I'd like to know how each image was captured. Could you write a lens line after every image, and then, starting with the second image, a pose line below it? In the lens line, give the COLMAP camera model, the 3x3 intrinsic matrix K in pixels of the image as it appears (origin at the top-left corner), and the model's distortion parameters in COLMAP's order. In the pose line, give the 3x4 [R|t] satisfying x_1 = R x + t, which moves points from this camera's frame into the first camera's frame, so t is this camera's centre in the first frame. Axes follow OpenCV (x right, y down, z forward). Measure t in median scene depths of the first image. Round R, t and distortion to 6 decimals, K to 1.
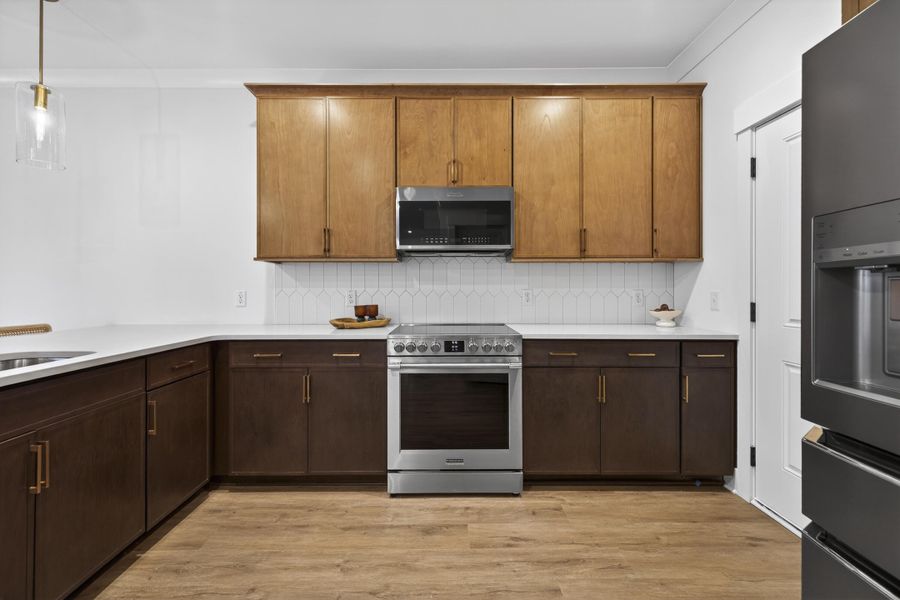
lens RADIAL K [[376.3, 0, 444.2], [0, 376.3, 289.6], [0, 0, 1]] dist [0.007204, -0.000929]
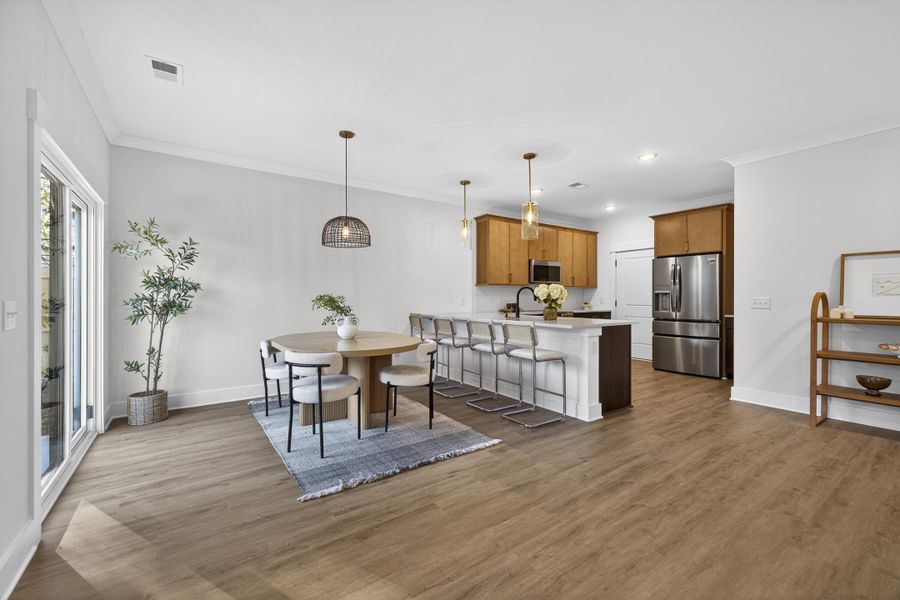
lens RADIAL K [[376.3, 0, 447.1], [0, 376.3, 297.5], [0, 0, 1]] dist [0.007204, -0.000929]
pose [[0.821032, 0.000054, 0.570882, -2.340748], [0.000041, 1.000000, -0.000153, 0.003611], [-0.570882, 0.000149, 0.821032, -0.943571]]
